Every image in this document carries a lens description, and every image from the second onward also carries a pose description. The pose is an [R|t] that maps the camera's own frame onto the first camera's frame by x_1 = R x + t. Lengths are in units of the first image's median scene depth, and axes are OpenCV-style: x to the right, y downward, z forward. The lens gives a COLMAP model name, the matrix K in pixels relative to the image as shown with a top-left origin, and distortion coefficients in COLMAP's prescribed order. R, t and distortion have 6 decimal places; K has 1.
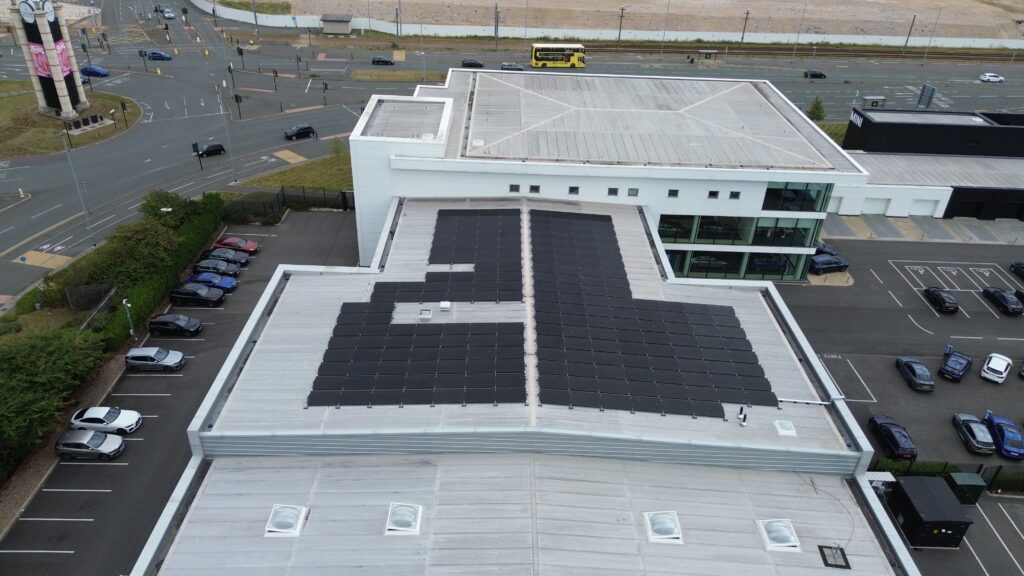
lens RADIAL K [[718.5, 0, 512.0], [0, 718.5, 288.0], [0, 0, 1]] dist [0.080522, -0.092186]
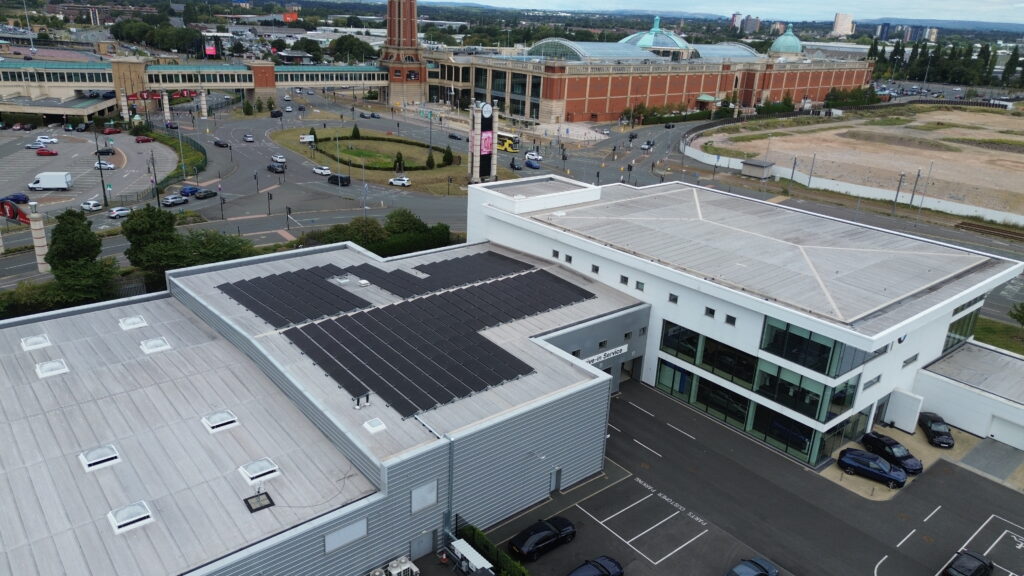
lens RADIAL K [[718.5, 0, 512.0], [0, 718.5, 288.0], [0, 0, 1]] dist [0.080522, -0.092186]
pose [[0.647270, 0.259258, -0.716817, 0.754590], [-0.417427, 0.907403, -0.048738, -0.011102], [0.637806, 0.330765, 0.695556, 0.215234]]
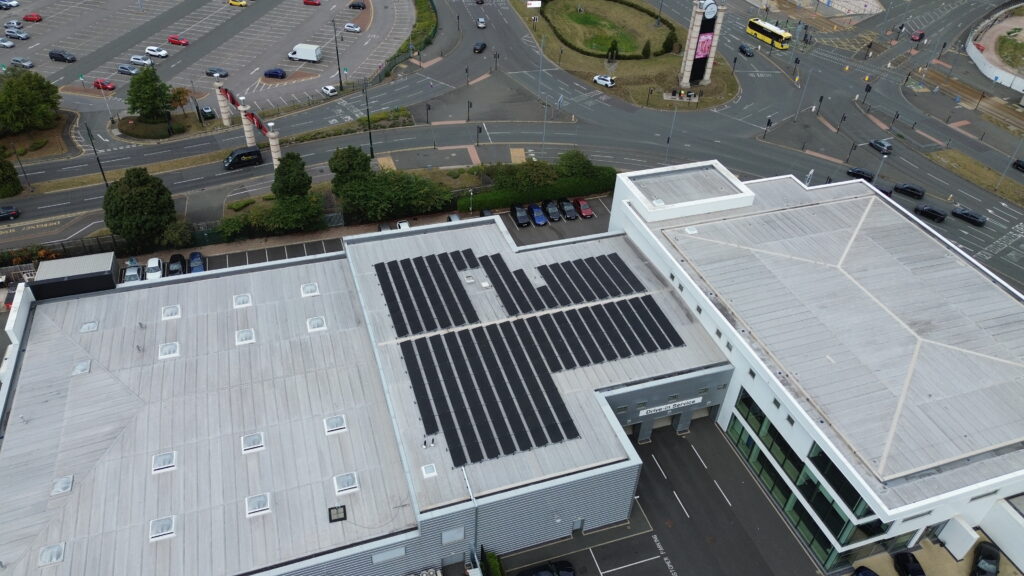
lens RADIAL K [[721.9, 0, 512.0], [0, 721.9, 288.0], [0, 0, 1]] dist [0.030306, -0.002394]
pose [[0.319648, 0.571120, -0.756073, 0.792284], [-0.519400, 0.772984, 0.364306, -0.408459], [0.792495, 0.276255, 0.543723, 0.184622]]
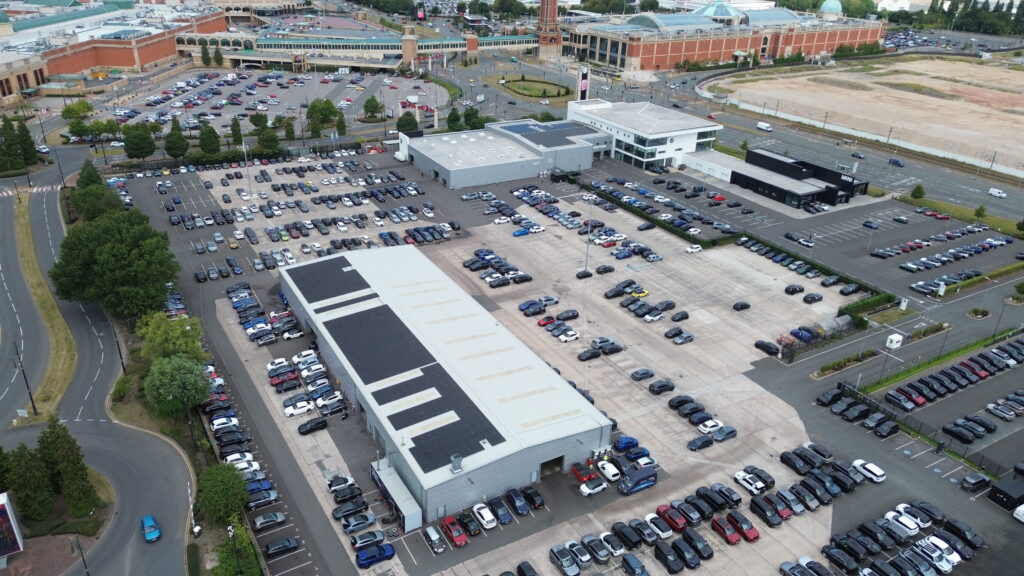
lens RADIAL K [[718.5, 0, 512.0], [0, 718.5, 288.0], [0, 0, 1]] dist [0.080522, -0.092186]
pose [[0.496866, 0.359505, -0.789861, 3.033368], [-0.459801, 0.880965, 0.111730, 0.383326], [0.736008, 0.307664, 0.603022, -1.276114]]
